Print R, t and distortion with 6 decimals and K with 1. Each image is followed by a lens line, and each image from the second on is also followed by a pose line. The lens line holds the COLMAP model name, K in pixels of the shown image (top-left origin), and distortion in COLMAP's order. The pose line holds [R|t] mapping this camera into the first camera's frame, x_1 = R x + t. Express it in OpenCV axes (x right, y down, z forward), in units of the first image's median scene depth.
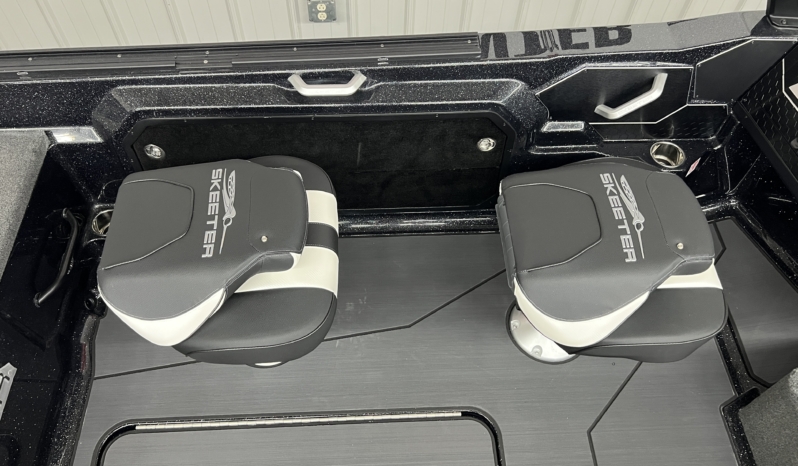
lens RADIAL K [[623.4, 0, 395.7], [0, 623.4, 230.9], [0, 0, 1]] dist [0.054484, -0.056113]
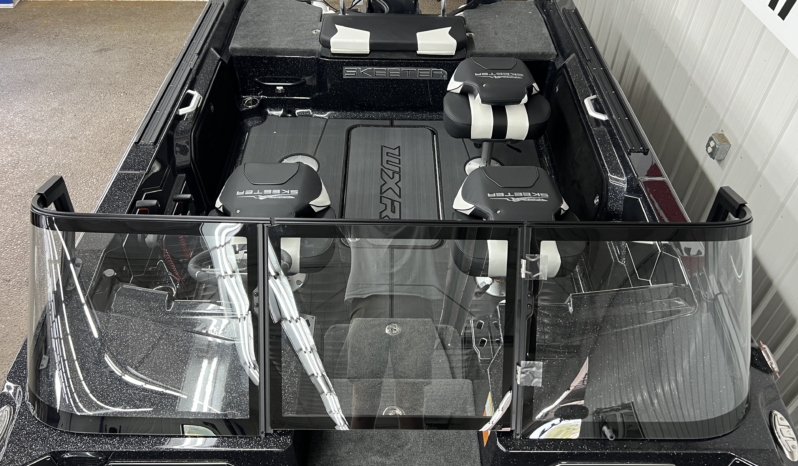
lens RADIAL K [[623.4, 0, 395.7], [0, 623.4, 230.9], [0, 0, 1]] dist [0.054484, -0.056113]
pose [[-0.036559, 0.688663, -0.724159, 1.483378], [-0.828609, 0.384191, 0.407191, -0.360314], [0.558633, 0.614931, 0.556587, -0.121593]]
